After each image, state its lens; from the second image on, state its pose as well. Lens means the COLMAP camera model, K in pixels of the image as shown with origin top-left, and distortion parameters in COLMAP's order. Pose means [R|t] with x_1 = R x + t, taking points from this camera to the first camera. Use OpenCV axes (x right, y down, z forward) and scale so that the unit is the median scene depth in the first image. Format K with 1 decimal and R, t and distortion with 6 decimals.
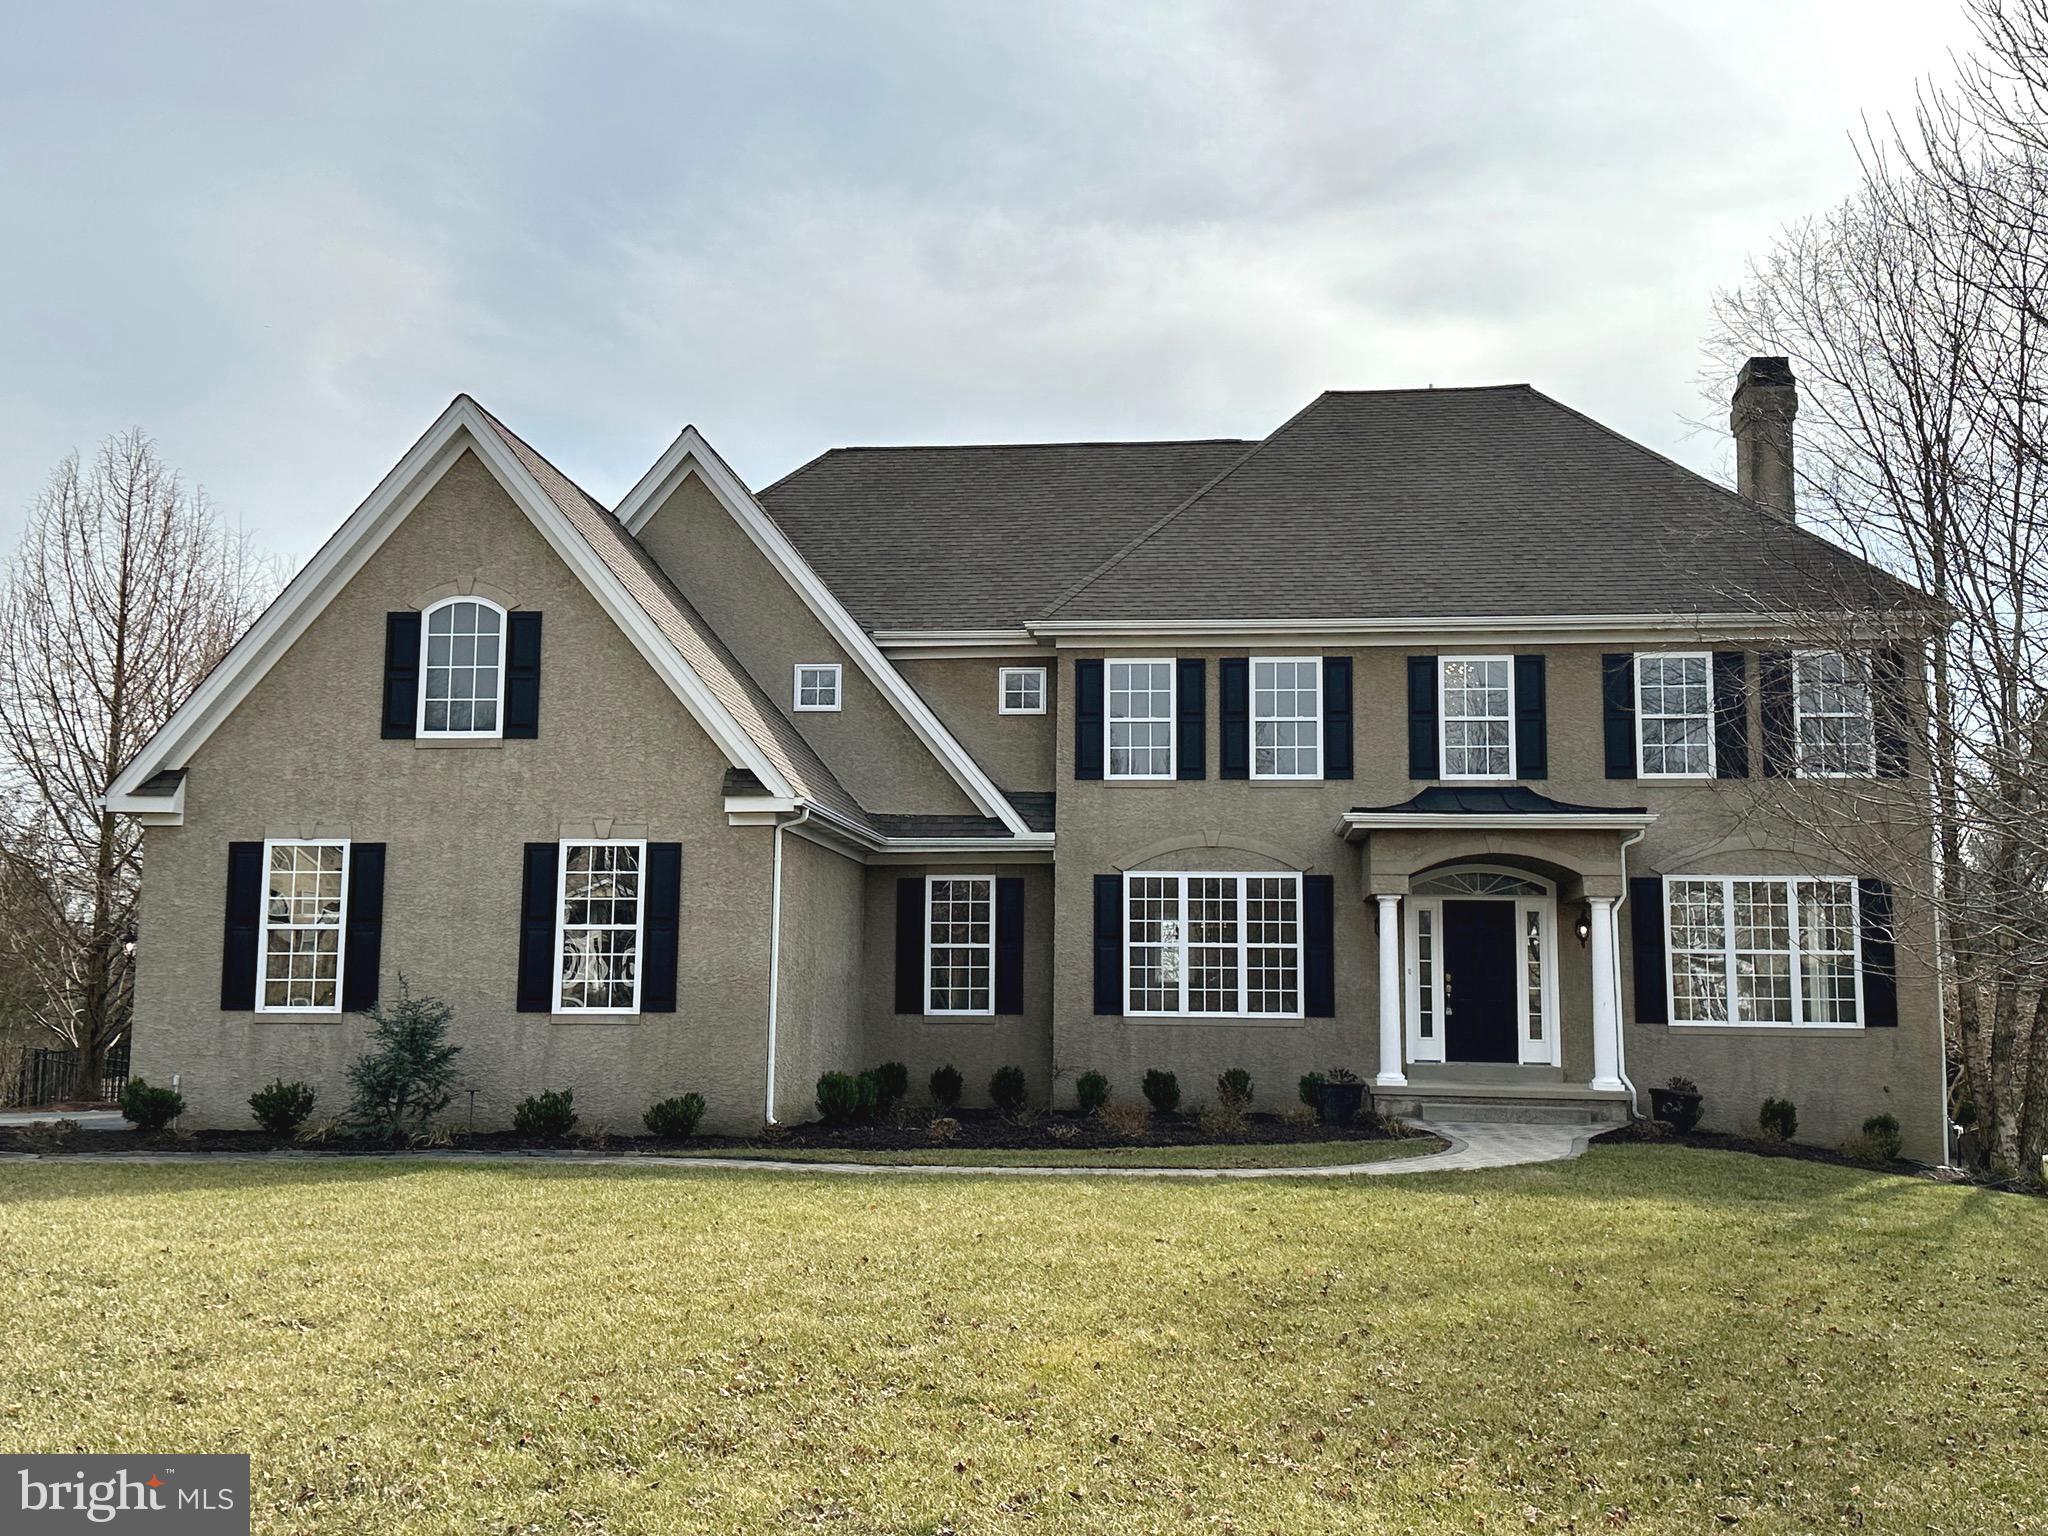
lens RADIAL K [[2010.7, 0, 1024.0], [0, 2010.7, 768.0], [0, 0, 1]] dist [0.218072, -0.502928]
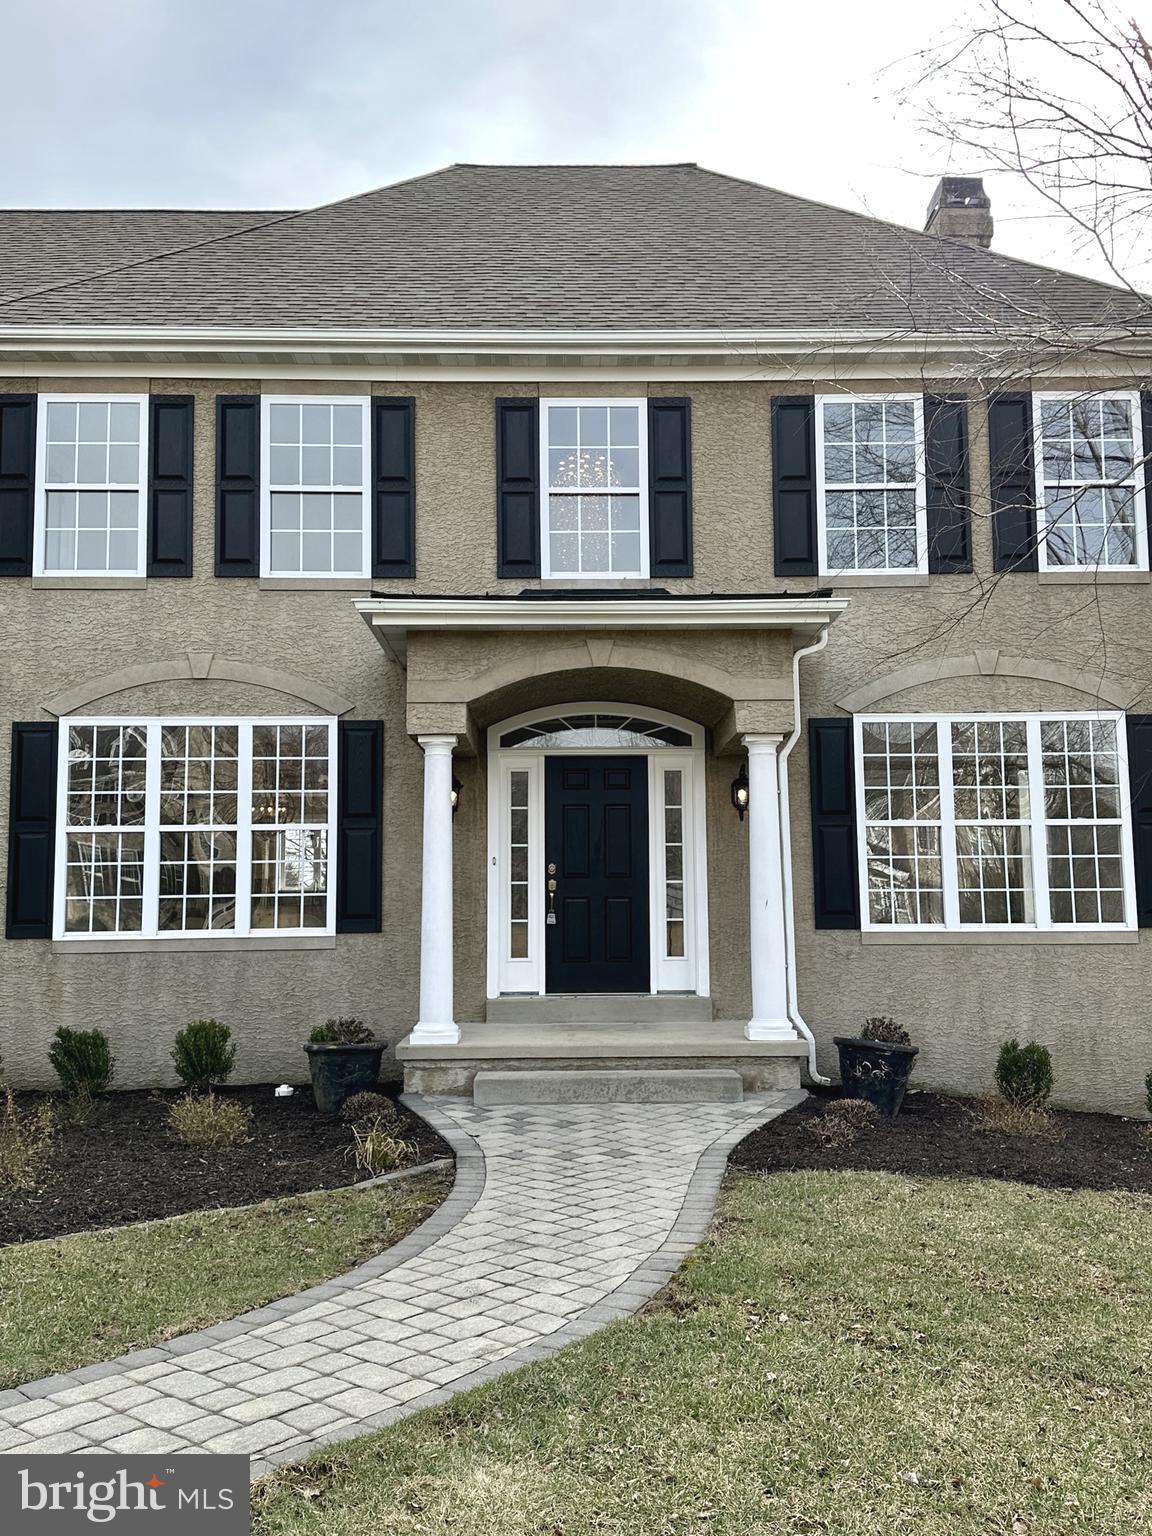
lens RADIAL K [[1374.9, 0, 576.0], [0, 1374.9, 768.0], [0, 0, 1]] dist [0.125247, -0.002154]
pose [[0.993409, -0.006193, 0.114455, 0.164720], [0.004567, 0.999885, 0.014458, 0.062824], [-0.114532, -0.013840, 0.993323, 0.543198]]
